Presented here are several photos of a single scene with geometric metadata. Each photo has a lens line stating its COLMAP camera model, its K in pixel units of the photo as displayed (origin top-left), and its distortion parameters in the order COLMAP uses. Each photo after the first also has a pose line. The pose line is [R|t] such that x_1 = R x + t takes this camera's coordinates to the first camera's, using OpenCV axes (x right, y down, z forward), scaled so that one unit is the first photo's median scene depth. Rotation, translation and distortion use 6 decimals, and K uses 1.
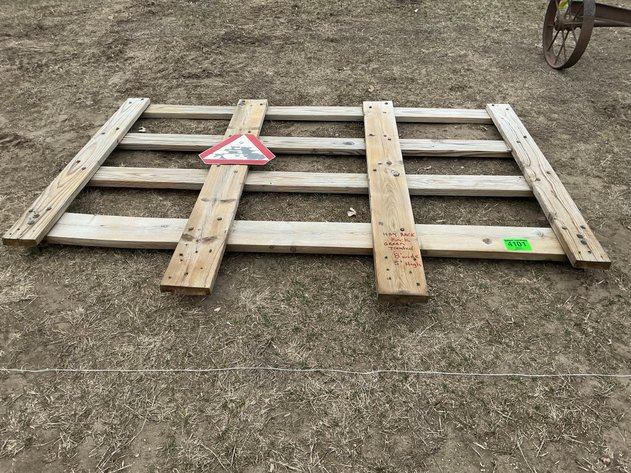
lens RADIAL K [[522.4, 0, 315.5], [0, 522.4, 236.5], [0, 0, 1]] dist [0.078416, -0.145916]
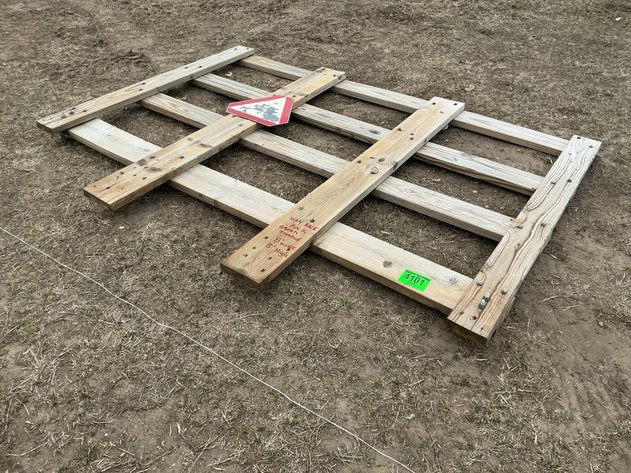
lens RADIAL K [[522.4, 0, 315.5], [0, 522.4, 236.5], [0, 0, 1]] dist [0.078416, -0.145916]
pose [[0.840953, 0.342555, -0.418872, 0.407307], [-0.328605, 0.938315, 0.107629, -0.063579], [0.429903, 0.047132, 0.901644, 0.104580]]
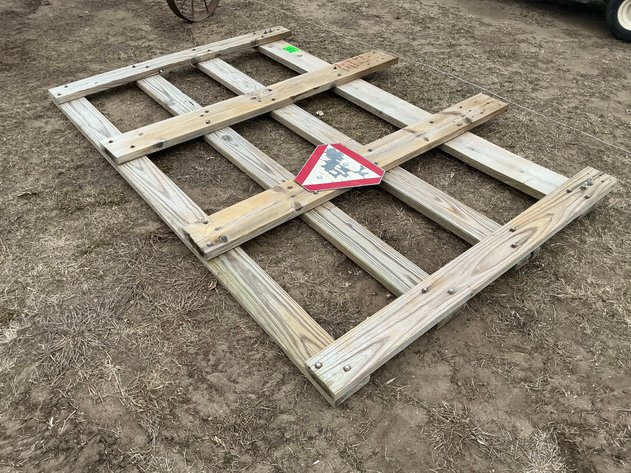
lens RADIAL K [[522.4, 0, 315.5], [0, 522.4, 236.5], [0, 0, 1]] dist [0.078416, -0.145916]
pose [[-0.662237, -0.492686, 0.564537, -0.568678], [0.444446, 0.348290, 0.825325, -0.727654], [-0.603249, 0.797467, -0.011678, 0.988466]]
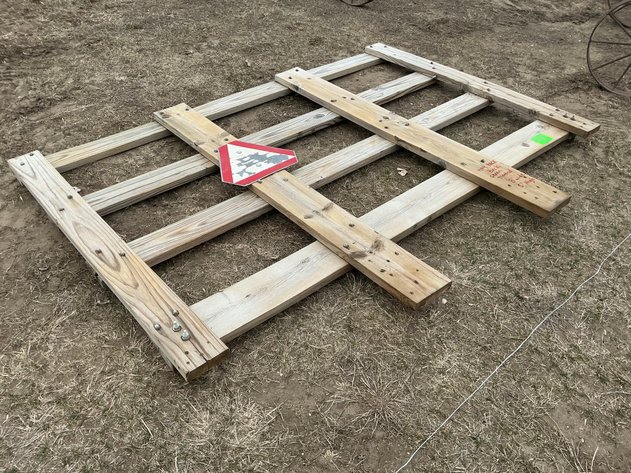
lens RADIAL K [[522.4, 0, 315.5], [0, 522.4, 236.5], [0, 0, 1]] dist [0.078416, -0.145916]
pose [[0.724242, -0.429189, 0.539695, -0.520387], [0.398328, 0.899285, 0.180615, -0.146225], [-0.562857, 0.084167, 0.822258, 0.218756]]
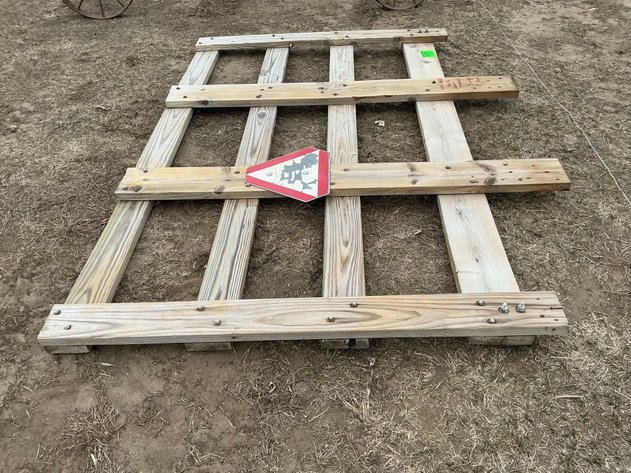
lens RADIAL K [[522.4, 0, 315.5], [0, 522.4, 236.5], [0, 0, 1]] dist [0.078416, -0.145916]
pose [[-0.008077, -0.655750, 0.754935, -0.706922], [0.633868, 0.580546, 0.511055, -0.431380], [-0.773399, 0.482657, 0.410970, 0.620072]]
